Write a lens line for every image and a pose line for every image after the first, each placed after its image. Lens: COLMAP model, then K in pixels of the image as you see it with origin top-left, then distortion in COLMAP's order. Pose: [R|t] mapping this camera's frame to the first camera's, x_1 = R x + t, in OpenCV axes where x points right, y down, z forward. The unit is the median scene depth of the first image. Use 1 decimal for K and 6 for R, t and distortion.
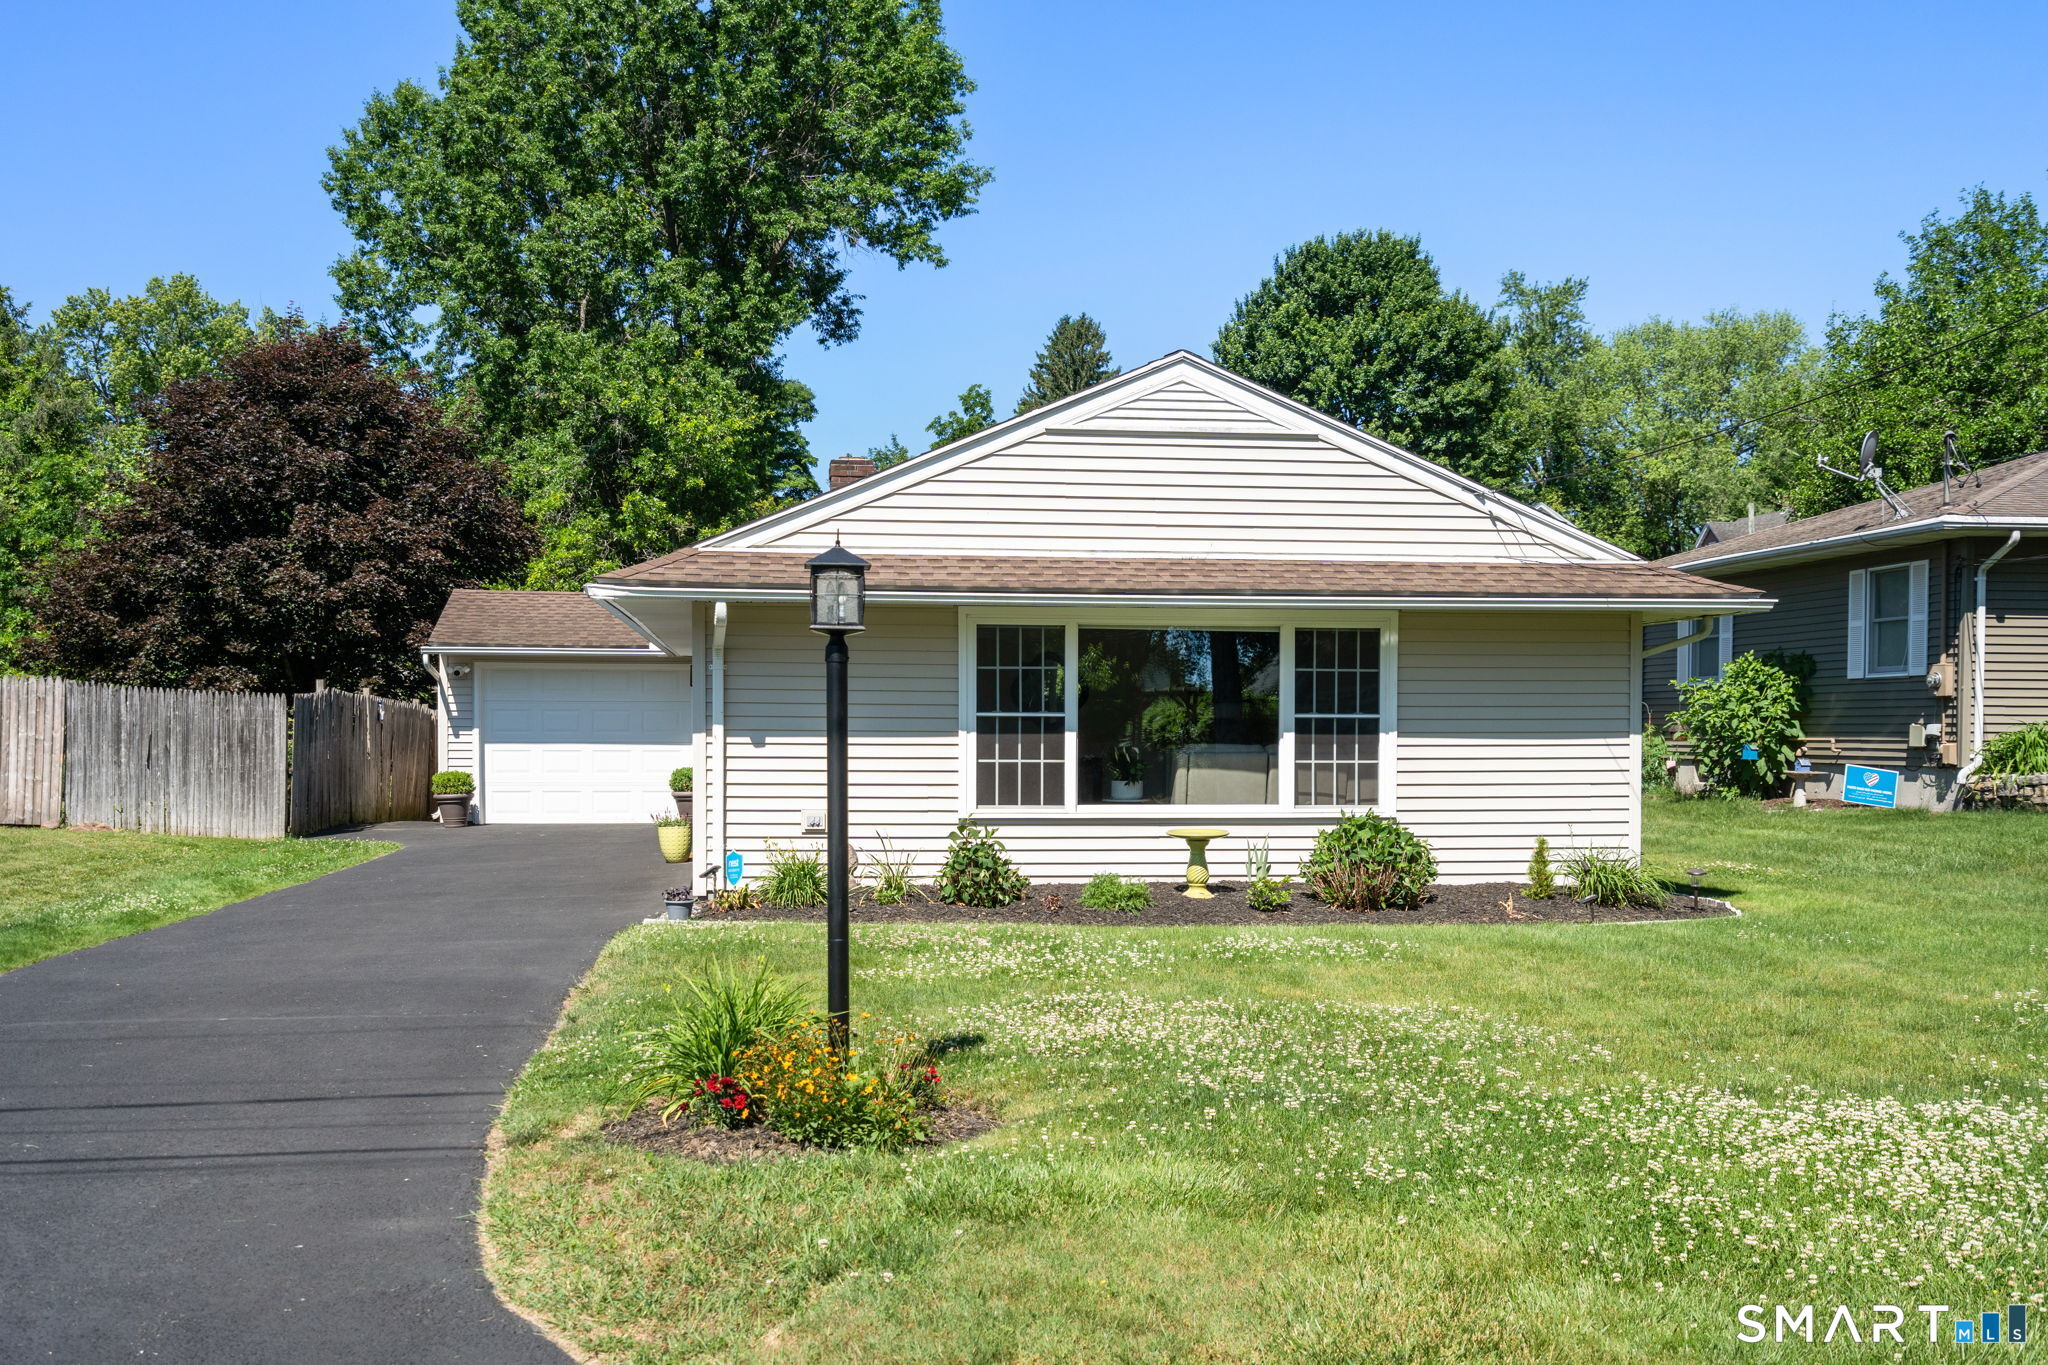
lens RADIAL K [[2053.5, 0, 1038.1], [0, 2053.5, 783.1], [0, 0, 1]] dist [0.011161, 0.000000]
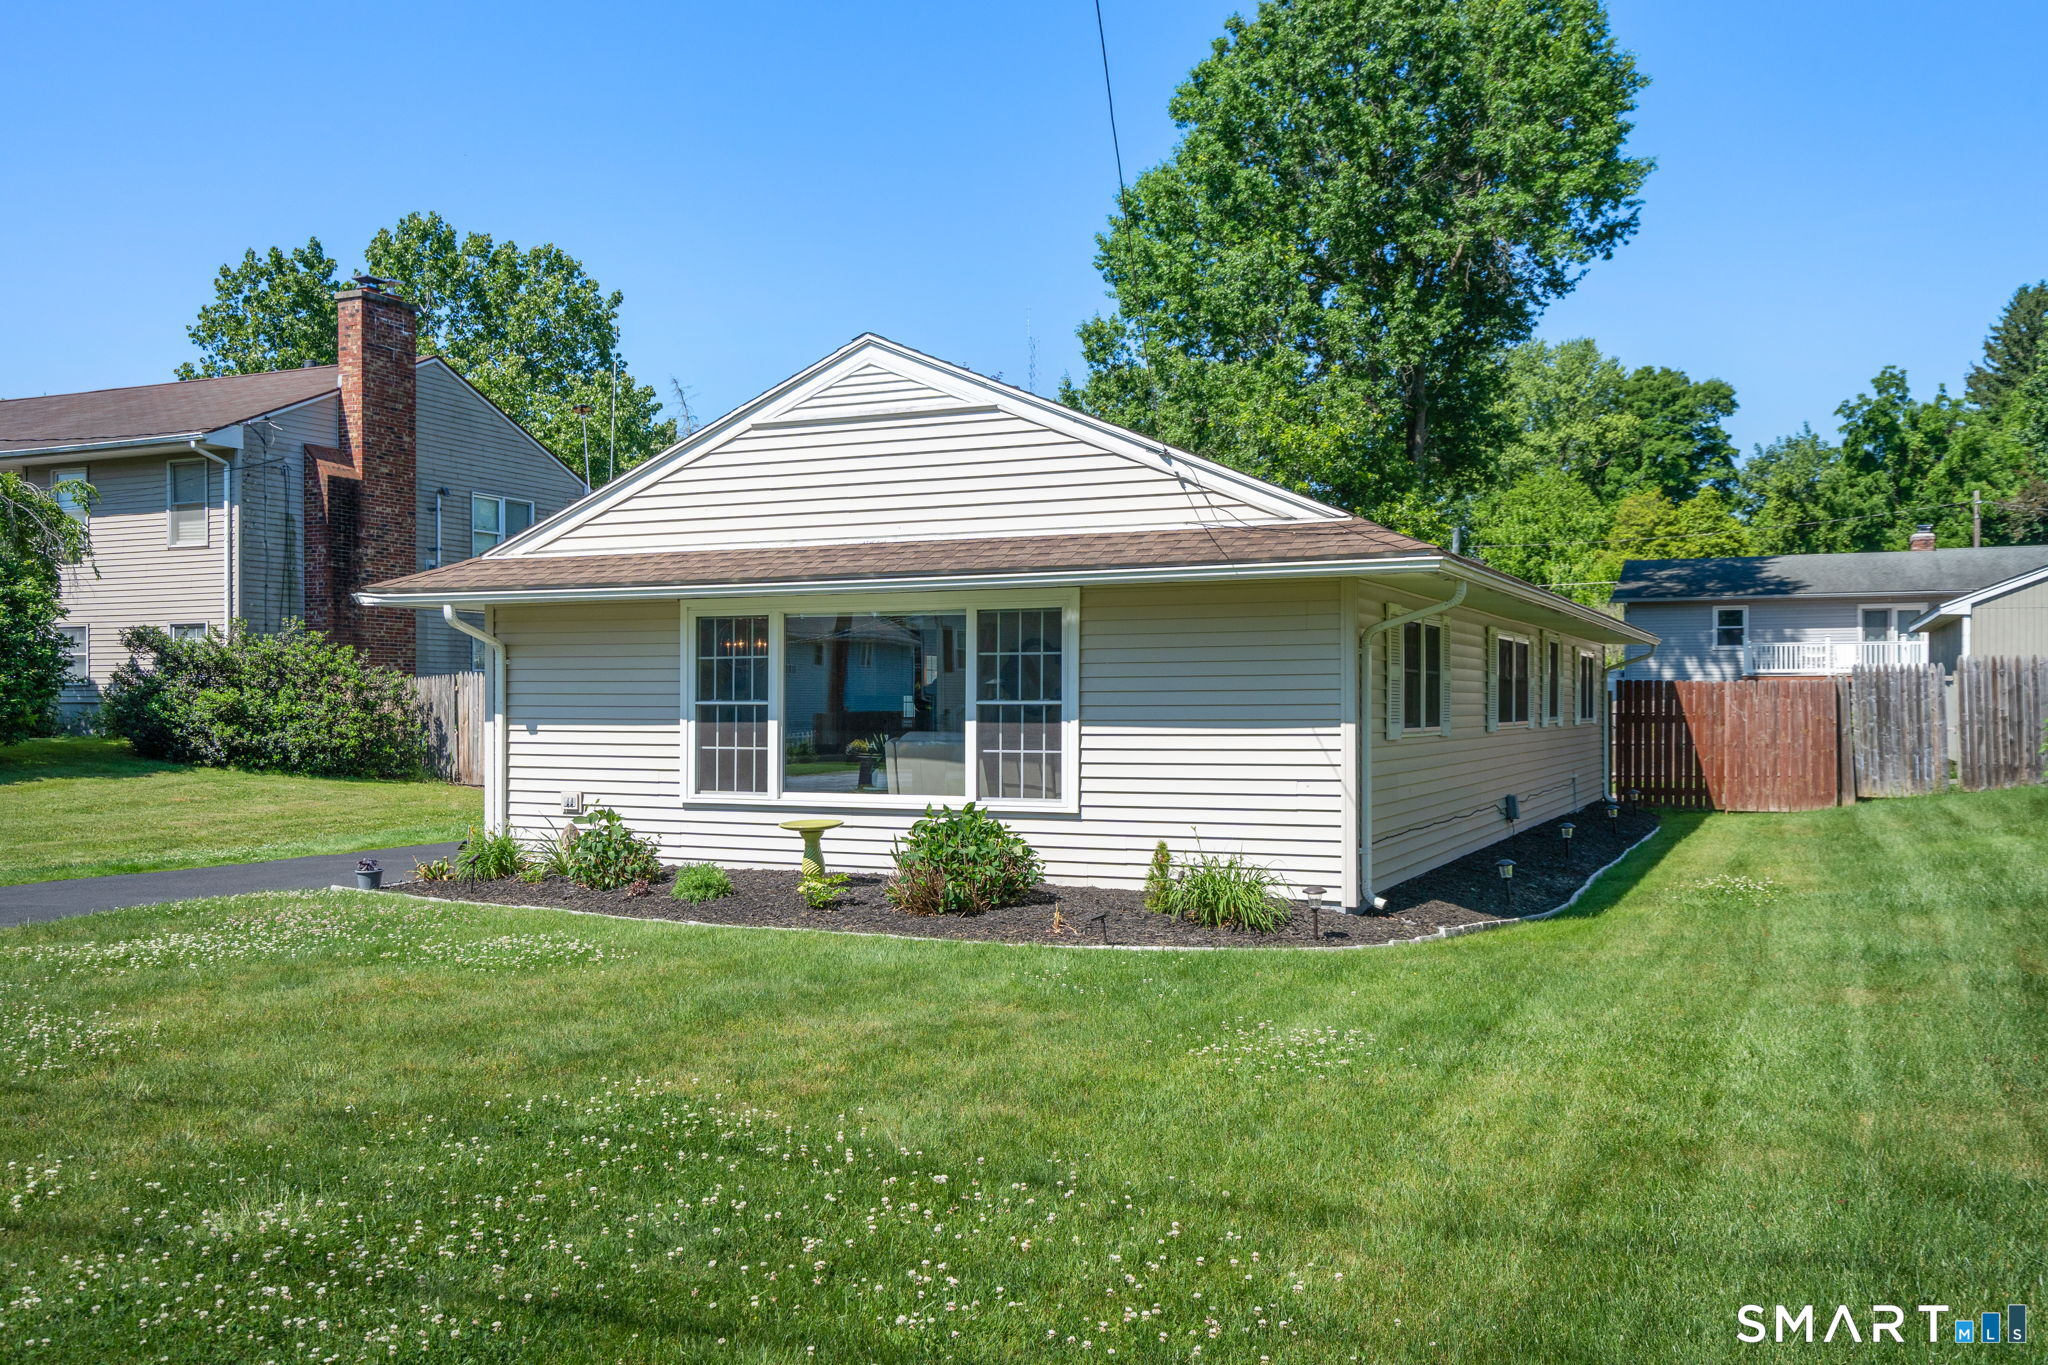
lens RADIAL K [[1774.4, 0, 1023.6], [0, 1774.4, 677.7], [0, 0, 1]] dist [0.009029, 0.006534]
pose [[0.848867, -0.012421, -0.528460, 0.343562], [-0.009942, 0.999172, -0.039453, -0.007345], [0.528512, 0.038745, 0.848041, 0.190714]]
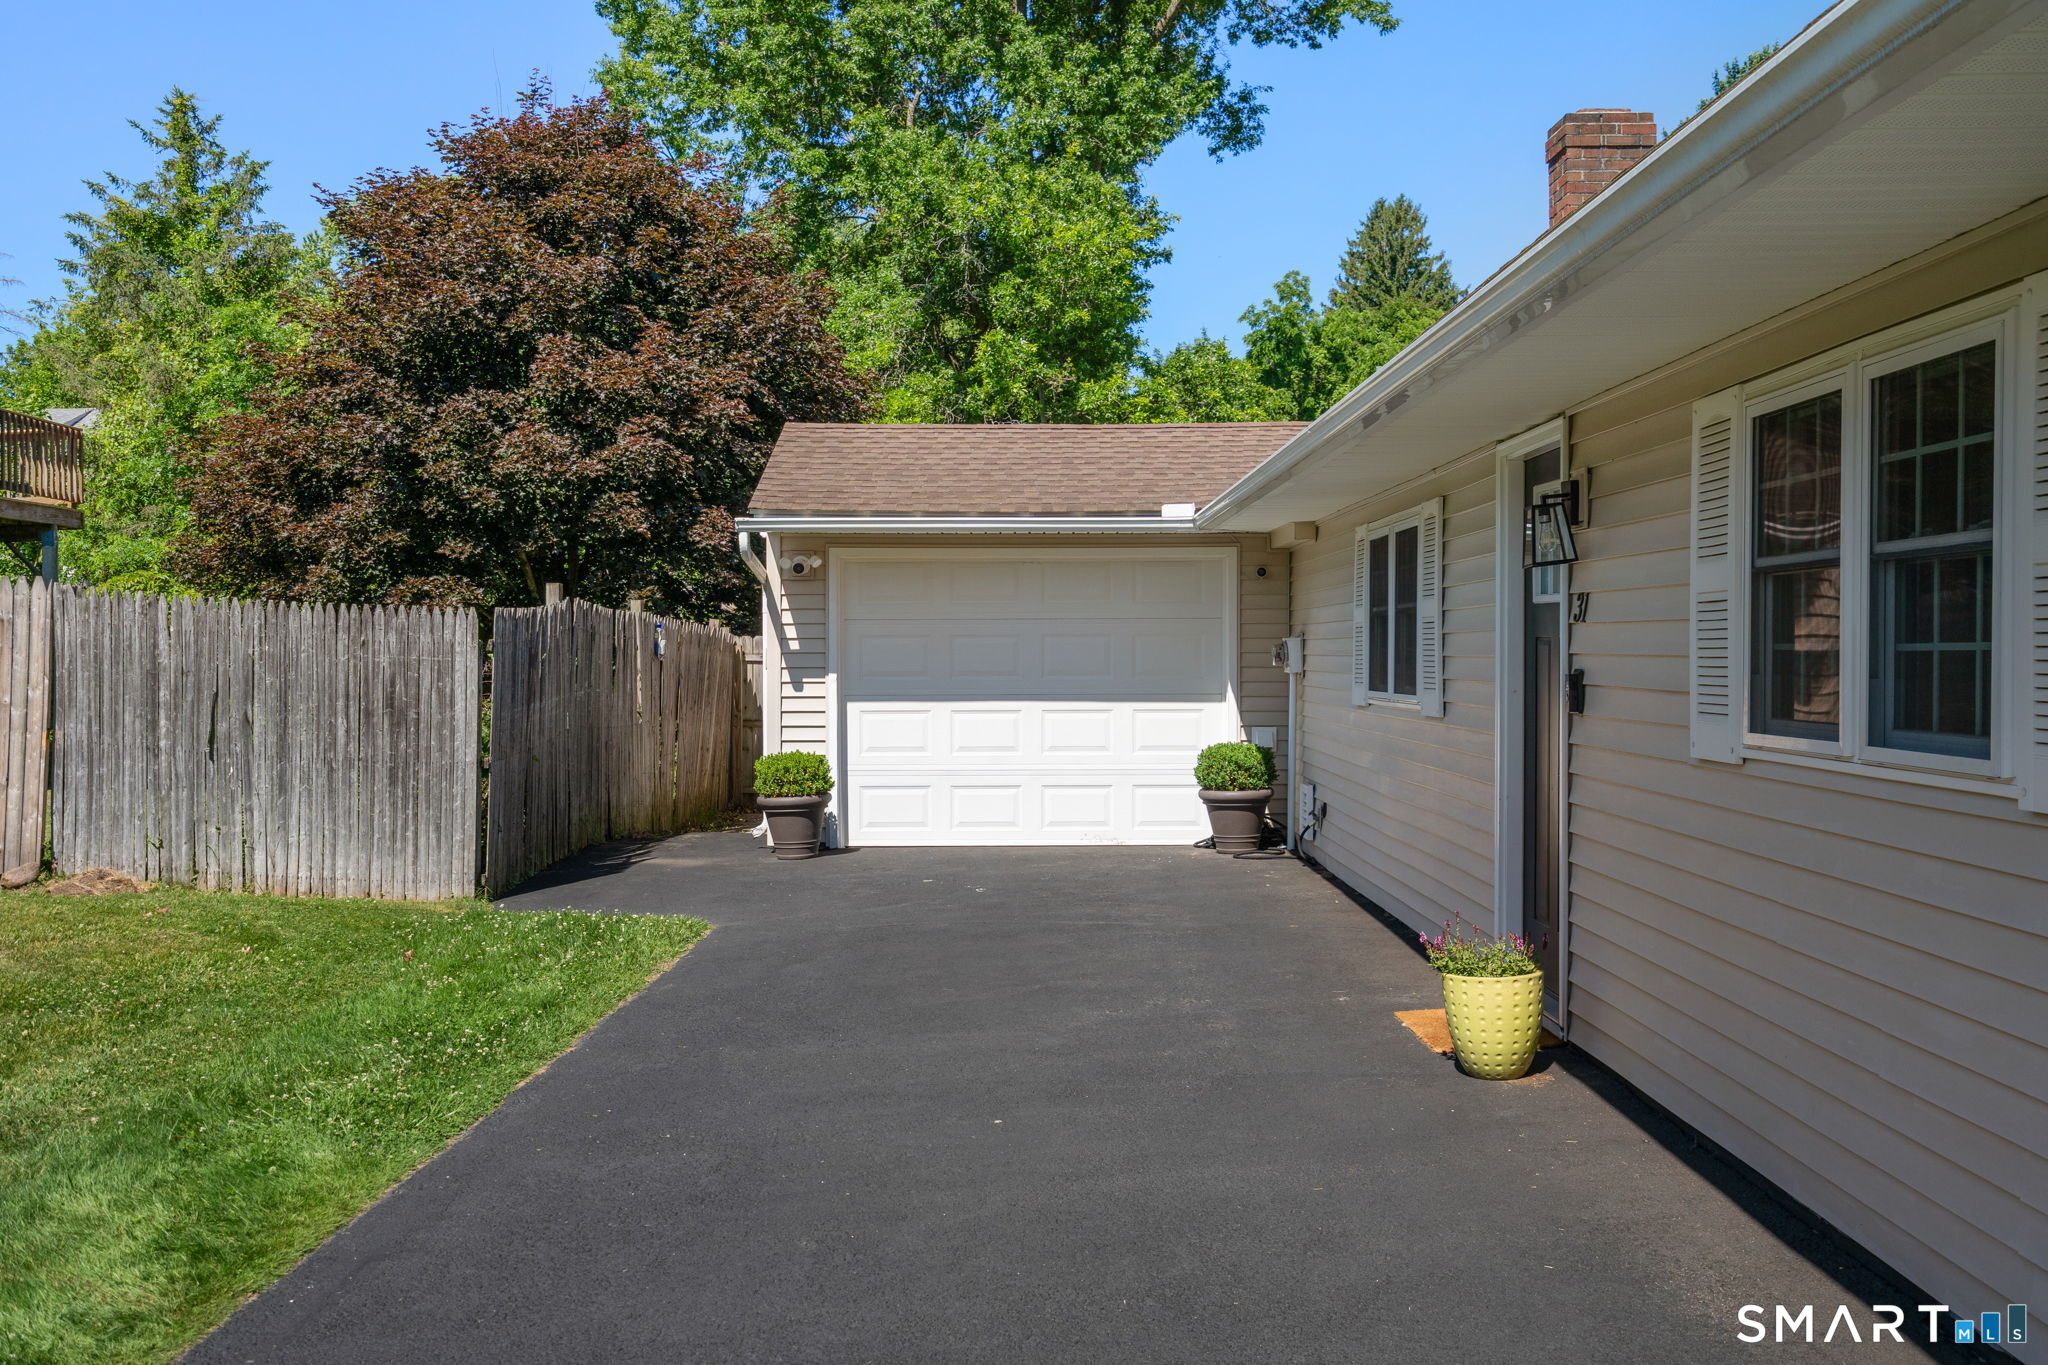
lens RADIAL K [[2053.5, 0, 1012.0], [0, 2053.5, 679.0], [0, 0, 1]] dist [0.011161, 0.000000]
pose [[0.990744, -0.004019, -0.135685, -0.153886], [0.002290, 0.999914, -0.012896, -0.017591], [0.135725, 0.012465, 0.990668, 0.474184]]
